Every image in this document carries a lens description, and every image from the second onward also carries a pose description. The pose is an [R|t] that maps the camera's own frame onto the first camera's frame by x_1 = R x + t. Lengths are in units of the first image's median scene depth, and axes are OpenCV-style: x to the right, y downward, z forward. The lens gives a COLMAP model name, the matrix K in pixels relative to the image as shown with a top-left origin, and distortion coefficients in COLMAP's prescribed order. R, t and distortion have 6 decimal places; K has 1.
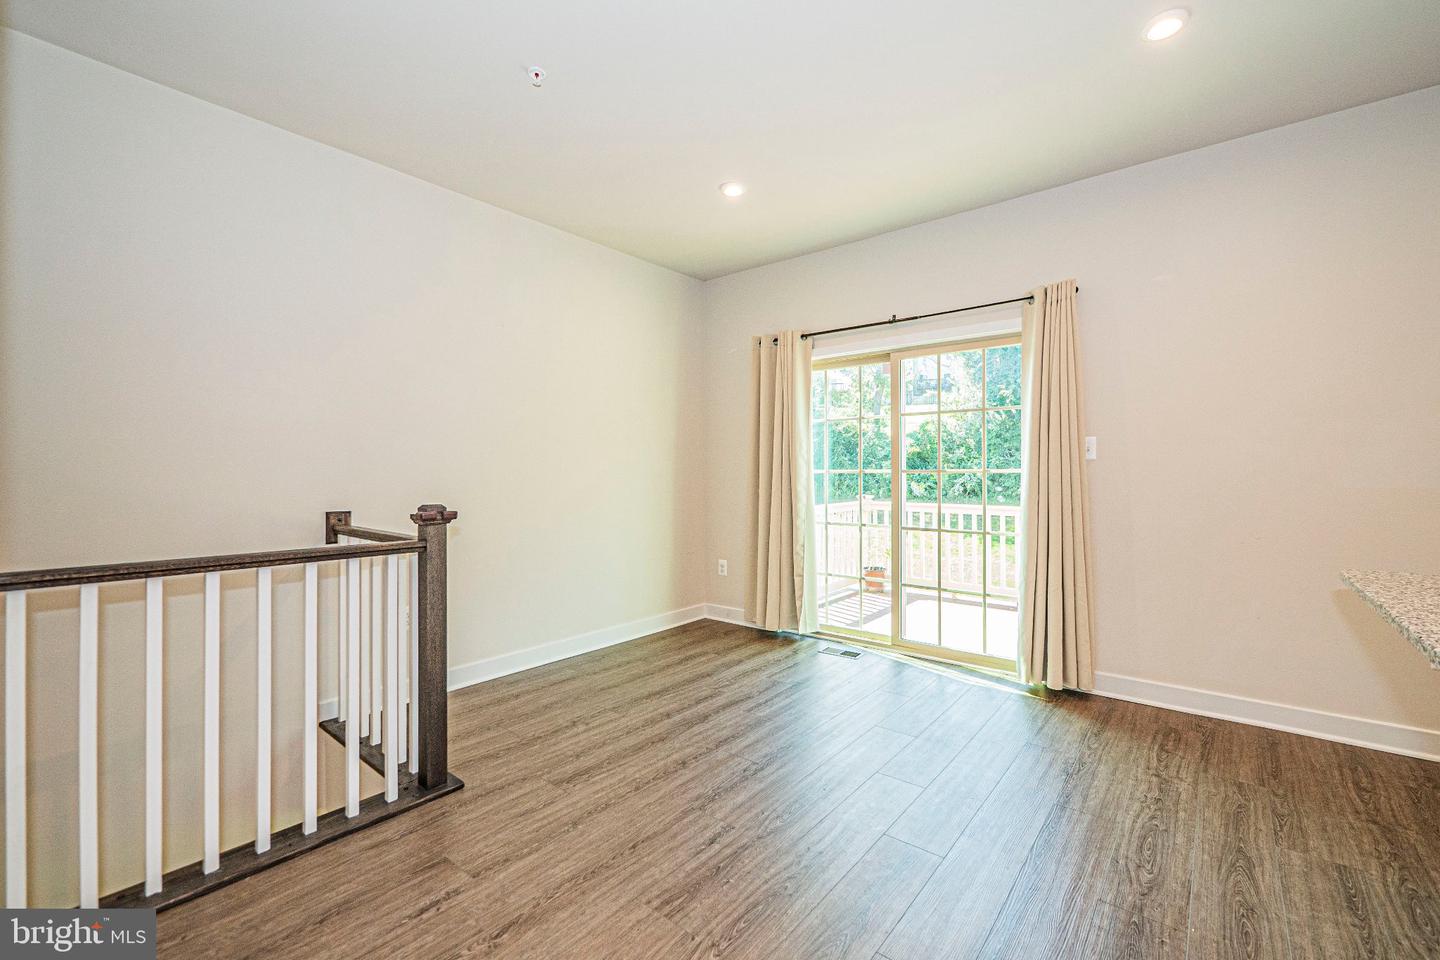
lens RADIAL K [[606.8, 0, 718.6], [0, 606.8, 472.0], [0, 0, 1]] dist [-0.002892, -0.000505]
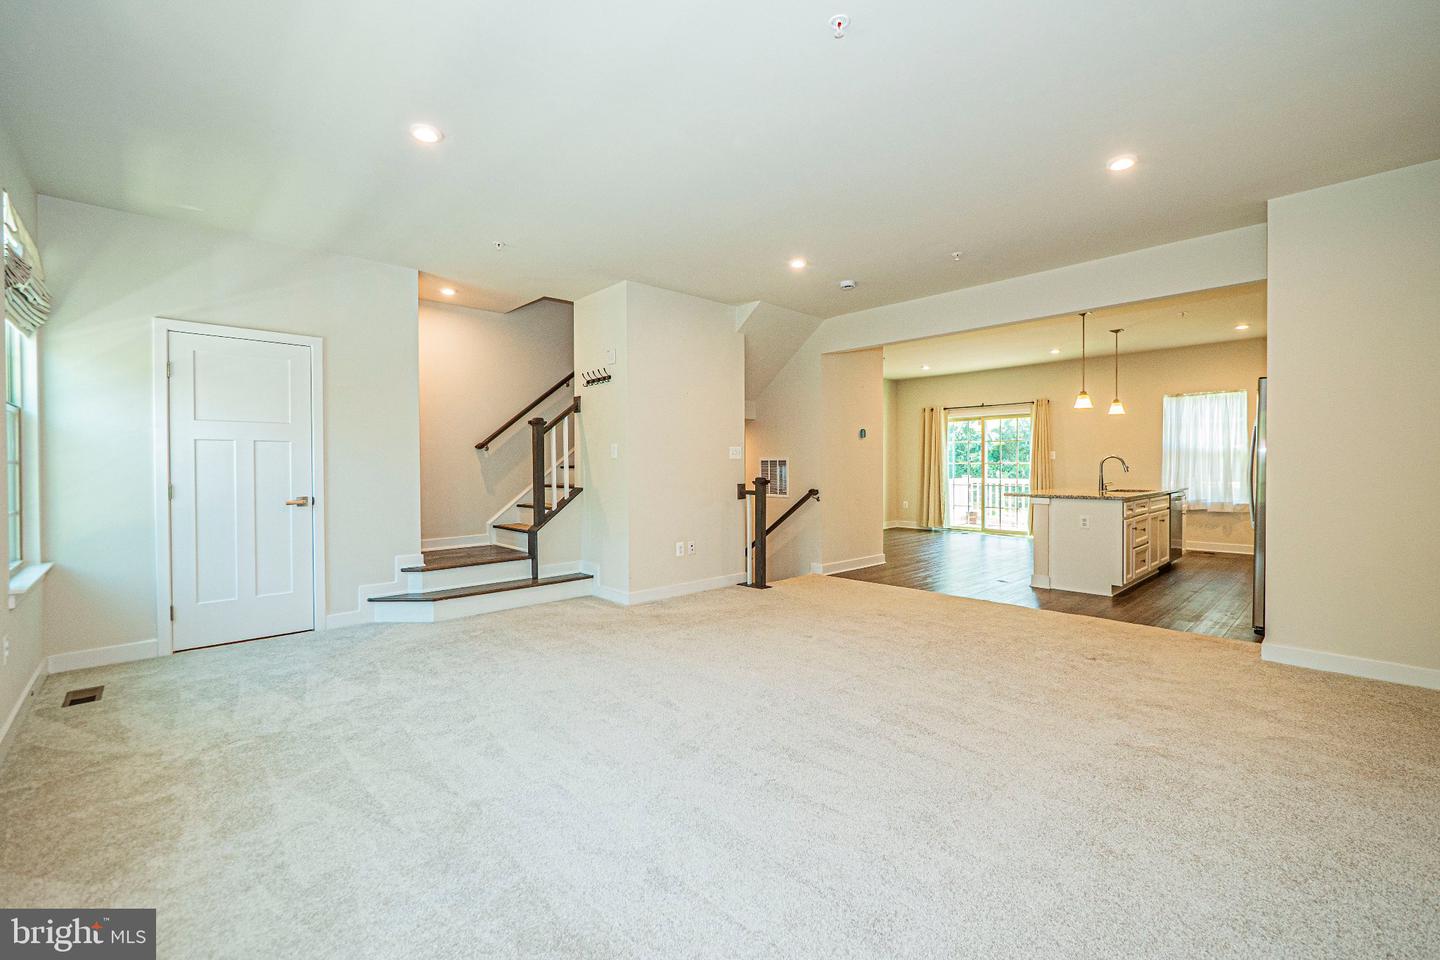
lens RADIAL K [[607.6, 0, 720.0], [0, 607.6, 480.0], [0, 0, 1]] dist [-0.024038, -0.000116]
pose [[0.992494, 0.000142, -0.122296, -0.453687], [0.003368, 0.999588, 0.028492, -0.007718], [0.122250, -0.028690, 0.992085, -1.522269]]
